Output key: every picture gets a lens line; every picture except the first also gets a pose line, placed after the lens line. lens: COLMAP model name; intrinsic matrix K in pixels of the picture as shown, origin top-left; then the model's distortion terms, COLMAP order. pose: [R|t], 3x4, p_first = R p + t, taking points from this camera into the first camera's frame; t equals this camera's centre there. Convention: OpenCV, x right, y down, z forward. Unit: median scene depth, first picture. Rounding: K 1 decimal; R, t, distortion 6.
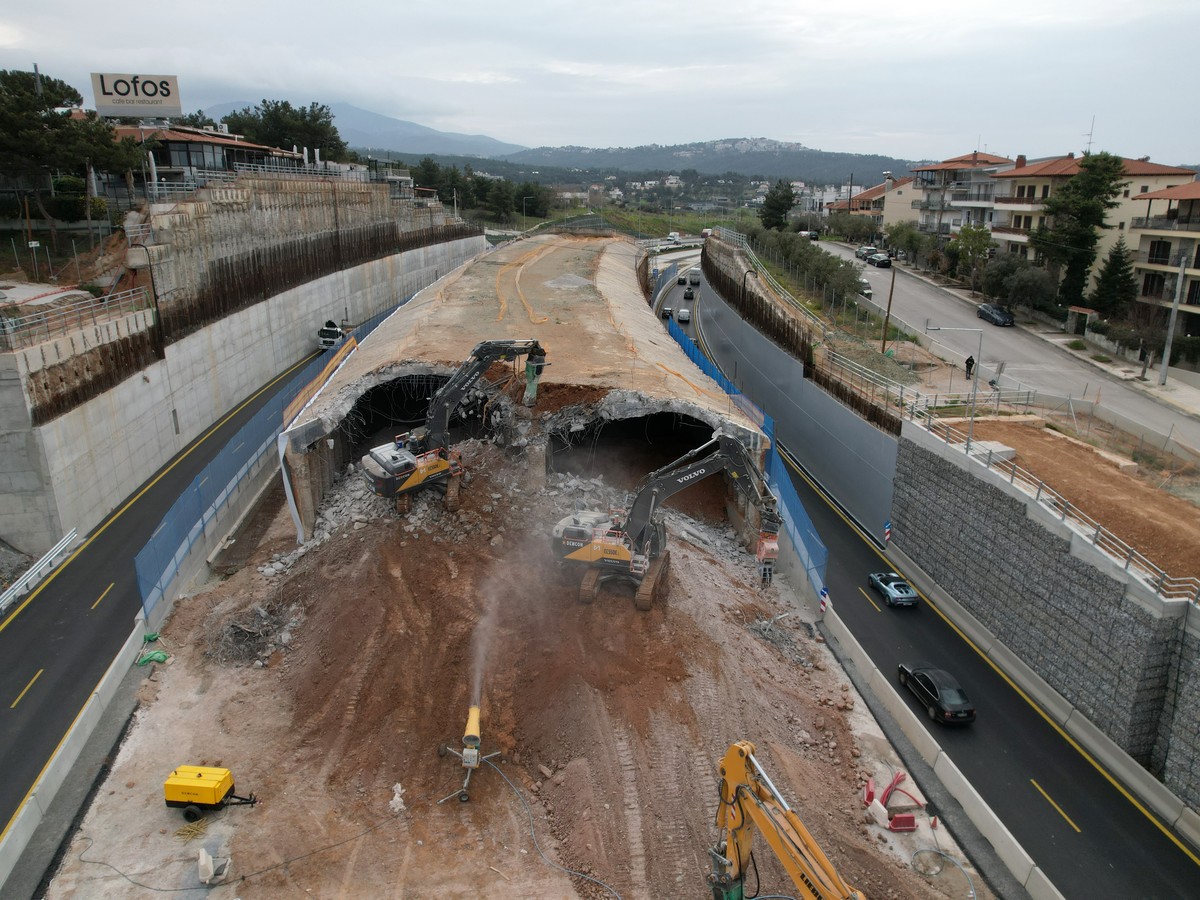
lens RADIAL K [[864.5, 0, 604.7], [0, 864.5, 452.8], [0, 0, 1]] dist [-0.070263, 0.050710]
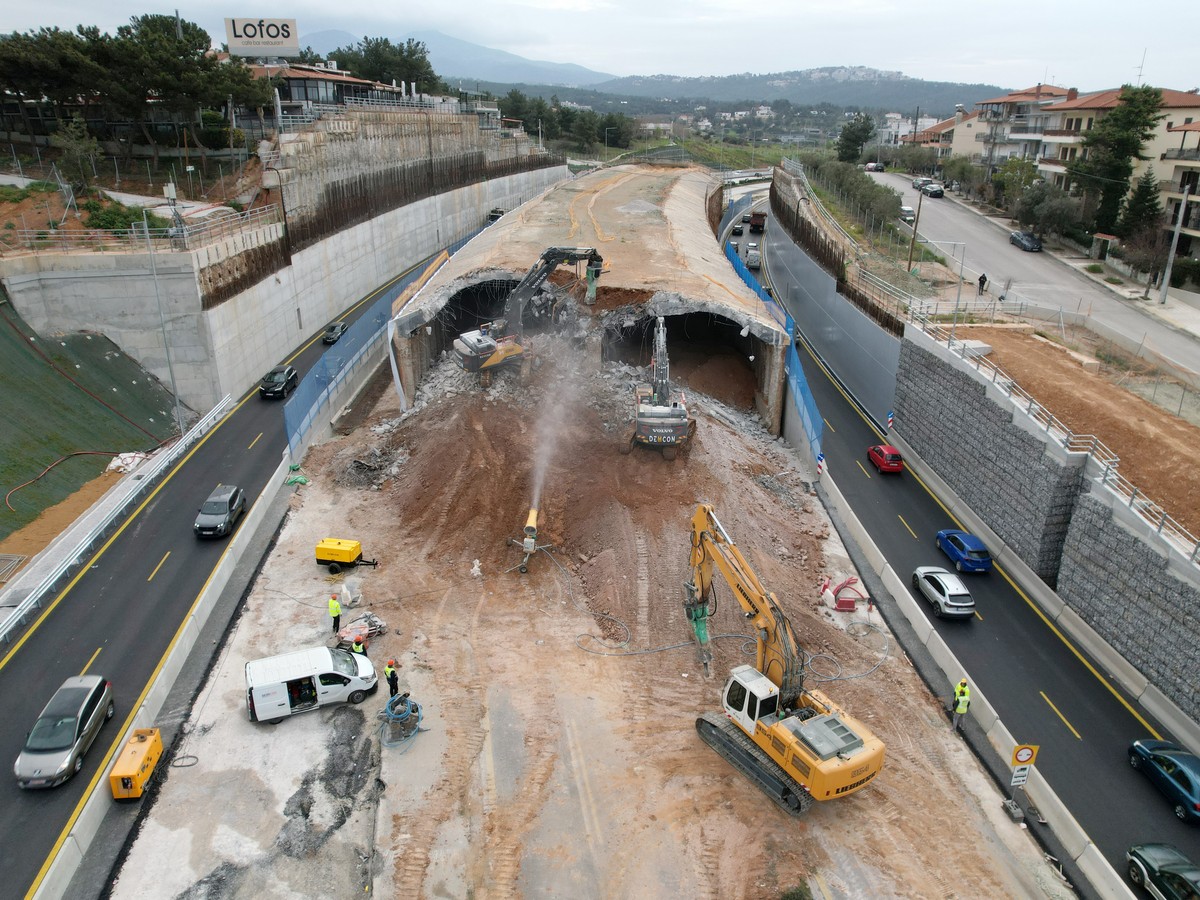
lens RADIAL K [[864.5, 0, 604.7], [0, 864.5, 452.8], [0, 0, 1]] dist [-0.070263, 0.050710]
pose [[0.995159, 0.035231, -0.091747, 0.043382], [-0.028417, 0.996812, 0.074548, 0.051917], [0.094080, -0.071580, 0.992988, -0.178420]]
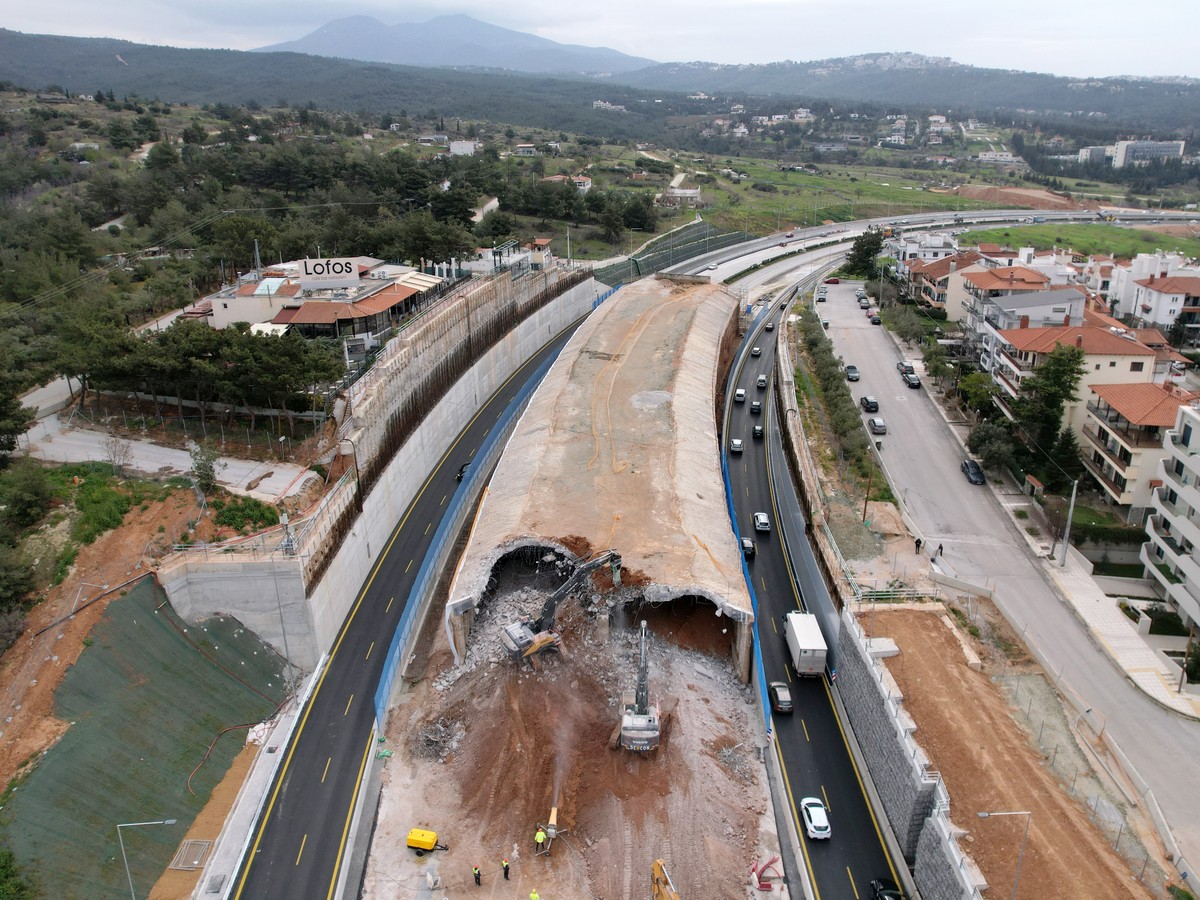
lens RADIAL K [[907.0, 0, 613.3], [0, 907.0, 441.3], [0, 0, 1]] dist [-0.064845, 0.031514]
pose [[0.992012, 0.035583, -0.121024, 0.105461], [-0.027785, 0.997464, 0.065520, -0.355267], [0.123048, -0.061634, 0.990485, -0.509174]]
